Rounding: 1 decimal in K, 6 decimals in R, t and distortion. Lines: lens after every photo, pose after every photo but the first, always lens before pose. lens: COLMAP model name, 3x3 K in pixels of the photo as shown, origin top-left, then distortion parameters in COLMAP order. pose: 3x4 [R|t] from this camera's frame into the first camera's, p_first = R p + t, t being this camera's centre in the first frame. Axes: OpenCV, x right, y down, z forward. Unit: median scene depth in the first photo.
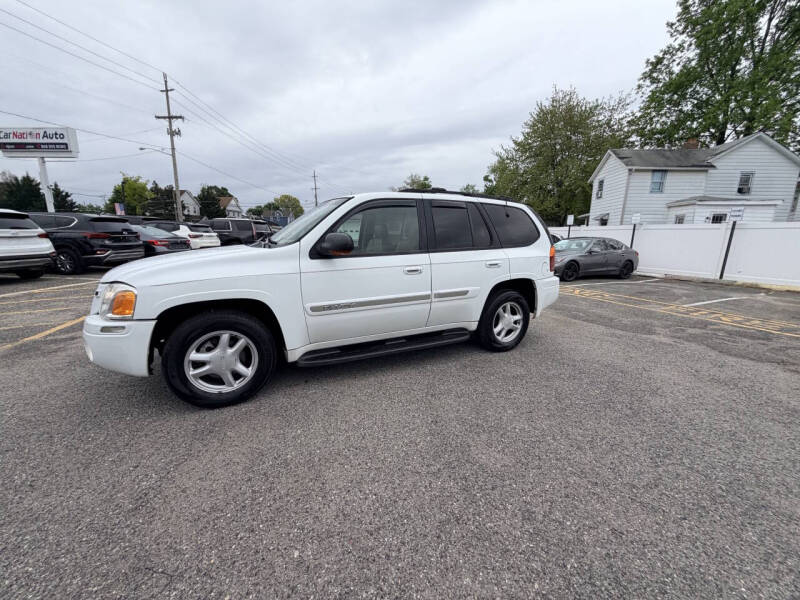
lens RADIAL K [[317.6, 0, 398.5], [0, 317.6, 297.6], [0, 0, 1]] dist [0.001079, -0.000439]
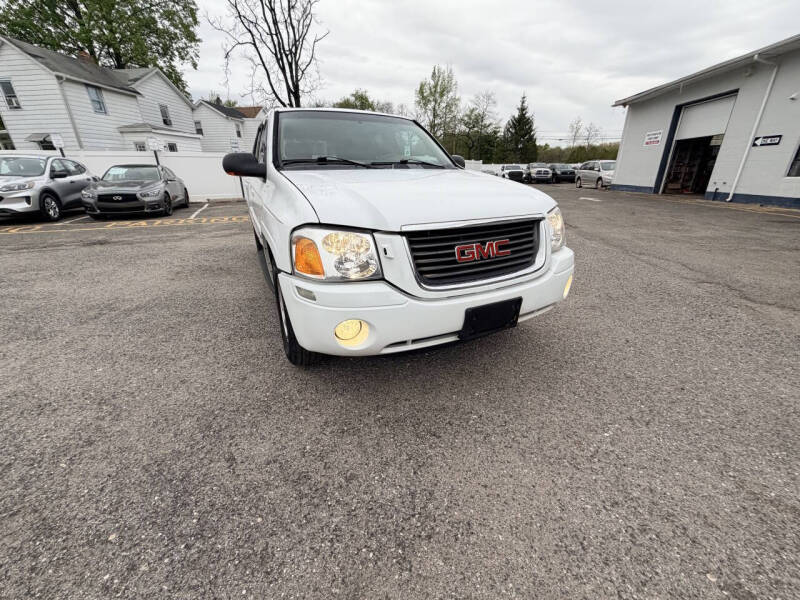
lens RADIAL K [[317.4, 0, 397.7], [0, 317.4, 298.4], [0, 0, 1]] dist [-0.000254, 0.000078]
pose [[0.031157, -0.389430, 0.920529, -0.373185], [0.192705, 0.906037, 0.376777, -0.050249], [-0.980762, 0.165652, 0.103274, 0.285994]]
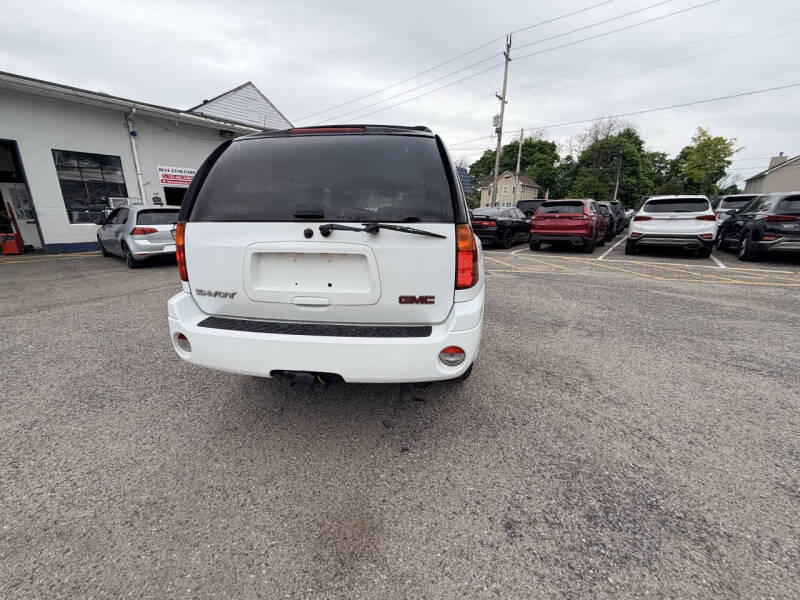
lens RADIAL K [[317.7, 0, 399.2], [0, 317.7, 299.5], [0, 0, 1]] dist [0.001915, -0.000049]
pose [[-0.560619, 0.197025, -0.804293, 0.259218], [-0.166162, 0.924761, 0.342356, -0.099639], [0.811231, 0.325575, -0.485700, 0.565359]]
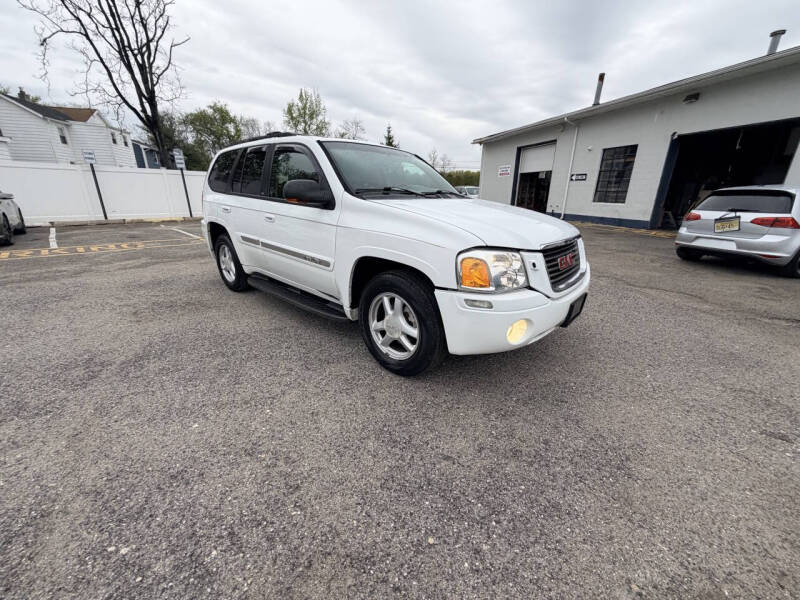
lens RADIAL K [[317.4, 0, 397.7], [0, 317.4, 298.4], [0, 0, 1]] dist [-0.000254, 0.000078]
pose [[-0.340082, -0.322054, 0.883530, -0.378287], [0.153046, 0.908050, 0.389901, -0.081504], [-0.927858, 0.267819, -0.259522, 0.418887]]
